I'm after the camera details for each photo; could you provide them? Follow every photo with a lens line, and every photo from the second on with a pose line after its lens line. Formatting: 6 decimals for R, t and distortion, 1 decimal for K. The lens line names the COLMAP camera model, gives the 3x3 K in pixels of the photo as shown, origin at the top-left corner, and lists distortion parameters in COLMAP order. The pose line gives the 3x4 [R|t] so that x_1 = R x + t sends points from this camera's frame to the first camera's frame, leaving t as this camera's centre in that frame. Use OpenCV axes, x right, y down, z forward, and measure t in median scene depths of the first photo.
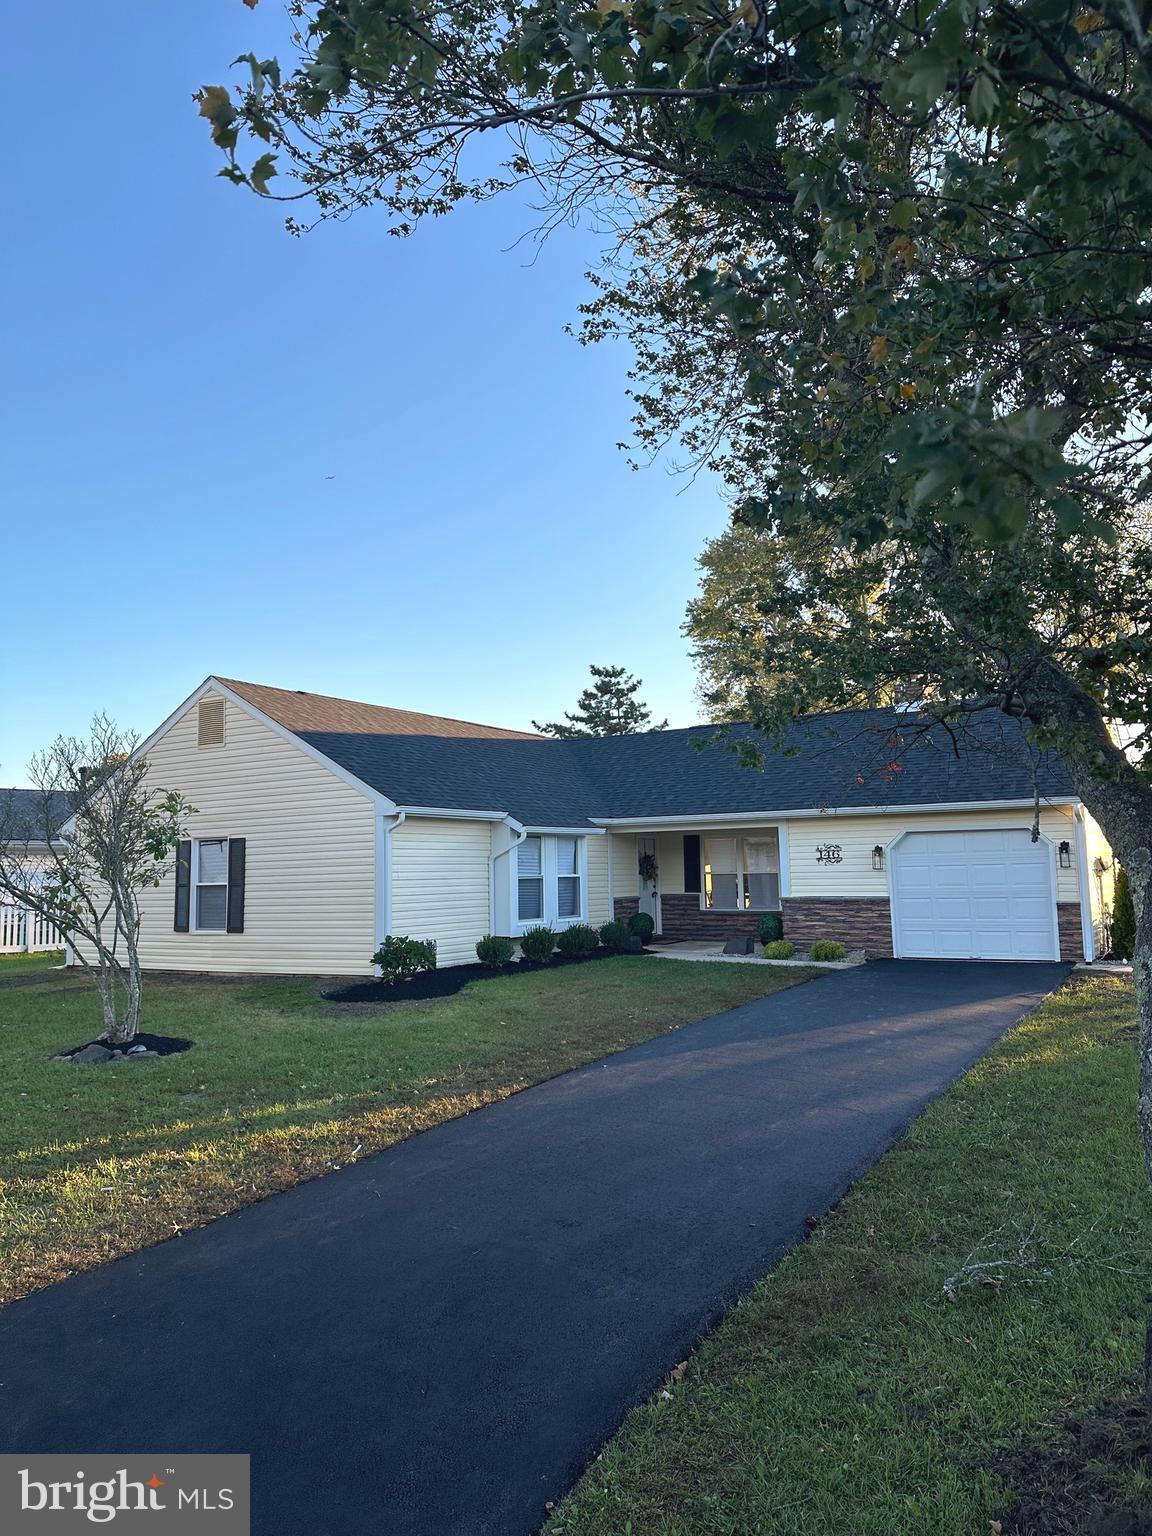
lens RADIAL K [[1079.0, 0, 553.1], [0, 1079.0, 729.0], [0, 0, 1]] dist [0.152666, -0.295063]
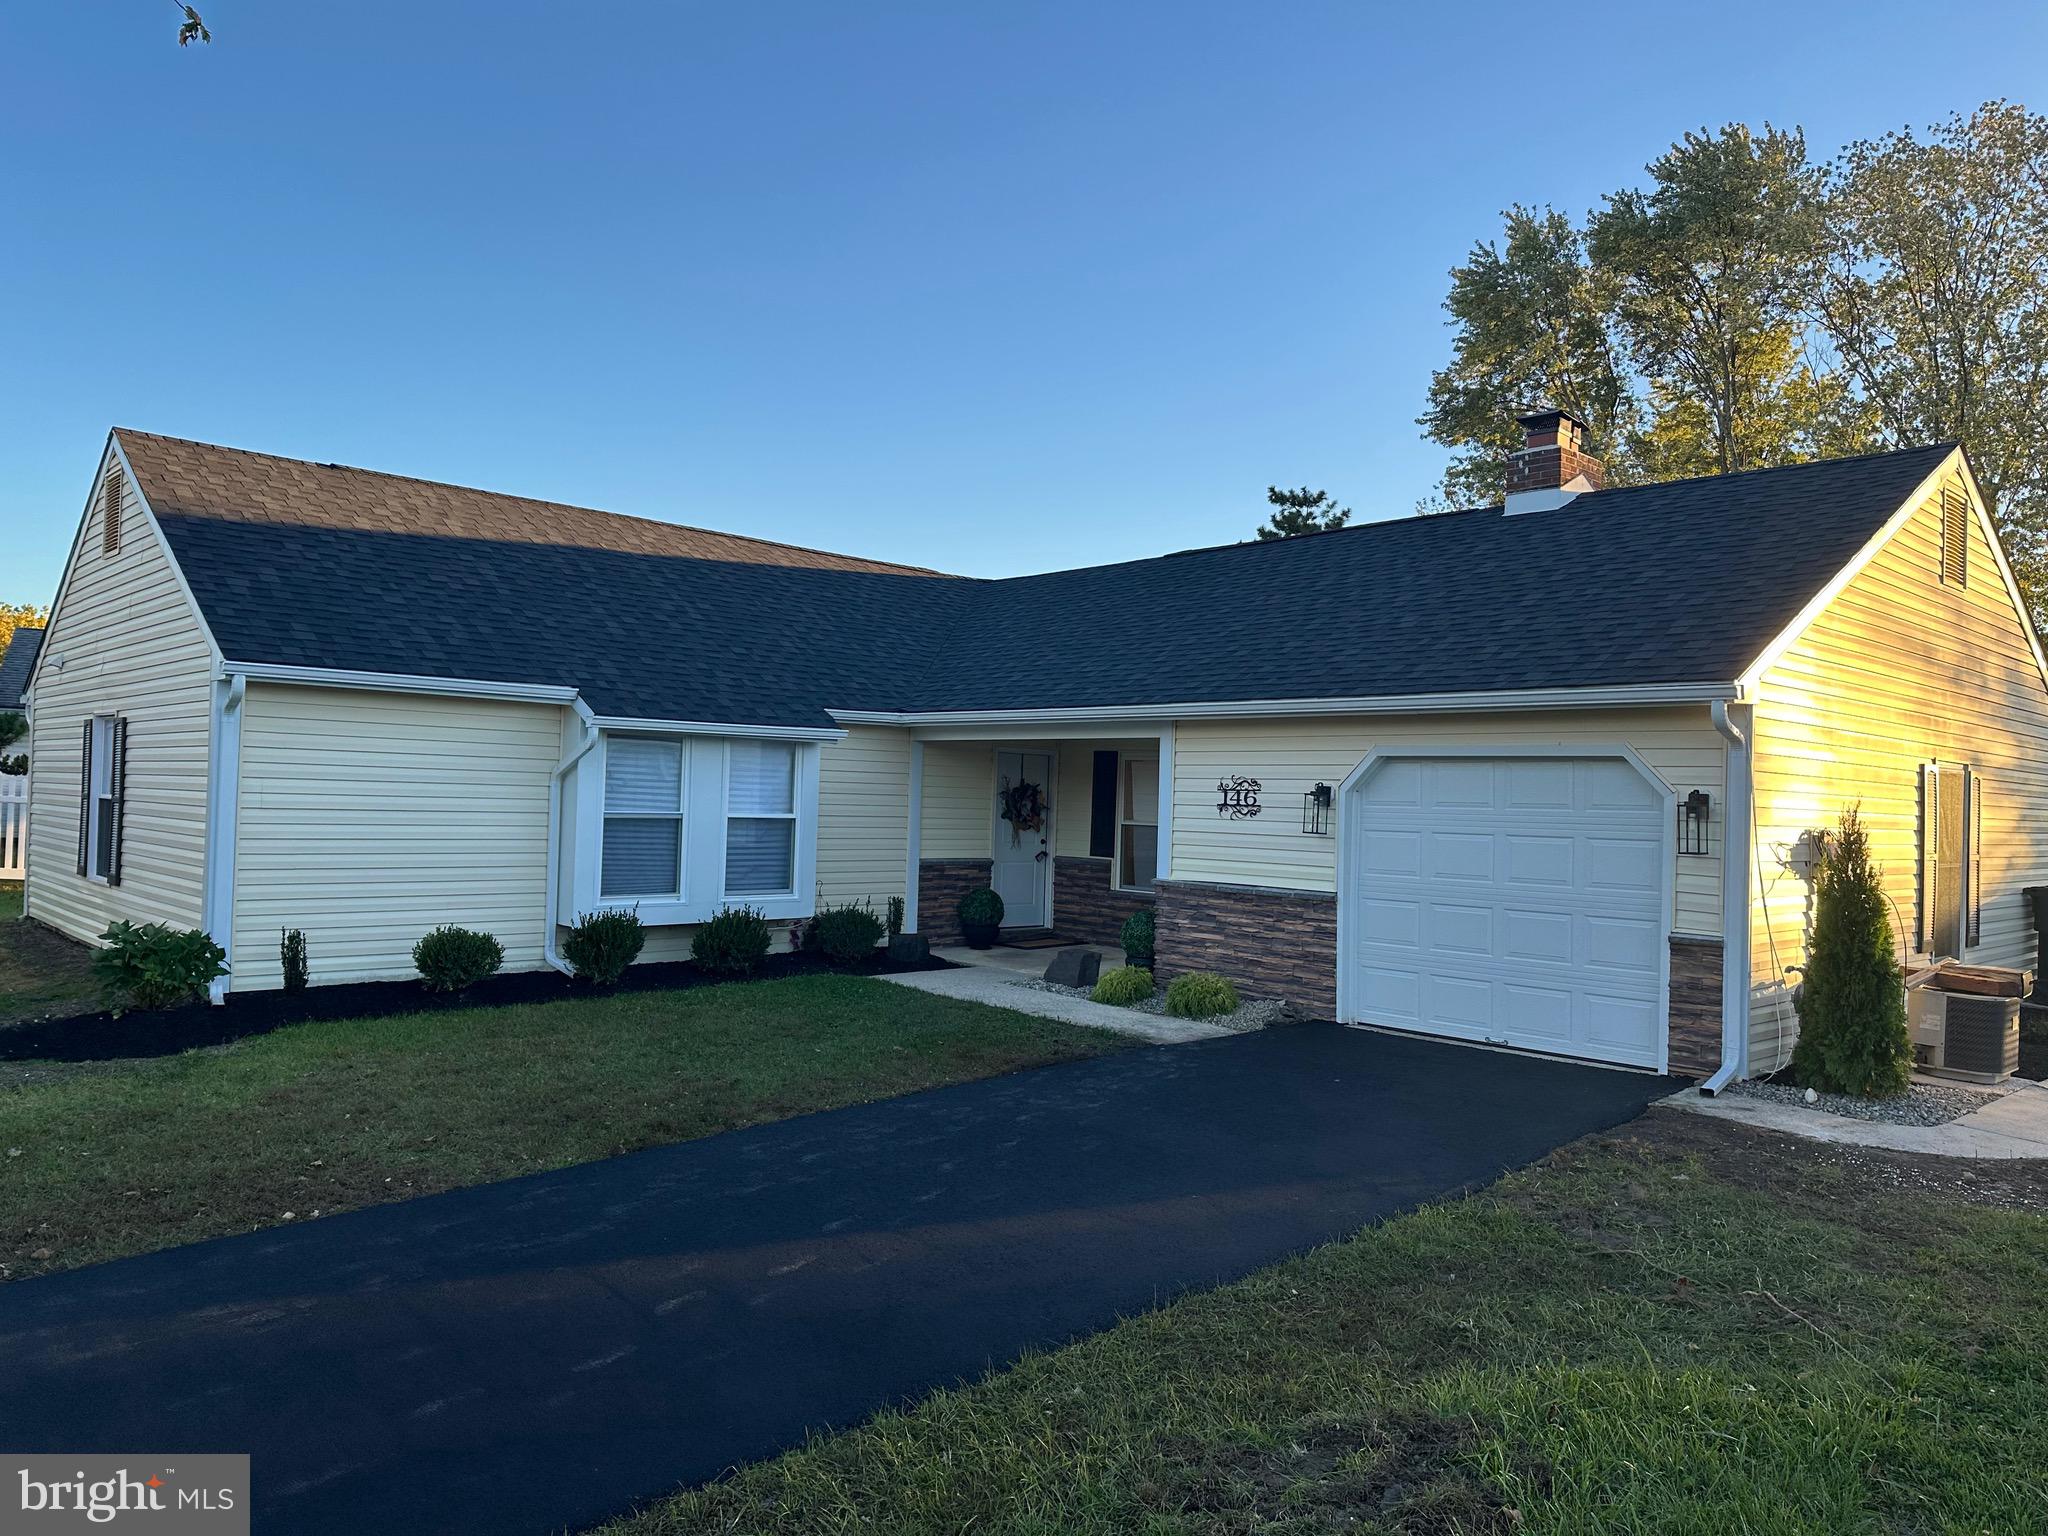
lens RADIAL K [[1438.7, 0, 1024.0], [0, 1438.7, 768.0], [0, 0, 1]] dist [0.152666, -0.295063]
pose [[0.970457, 0.043606, -0.237302, 0.312036], [-0.016875, 0.993391, 0.113530, 0.031721], [0.240684, -0.106171, 0.964779, 0.367416]]
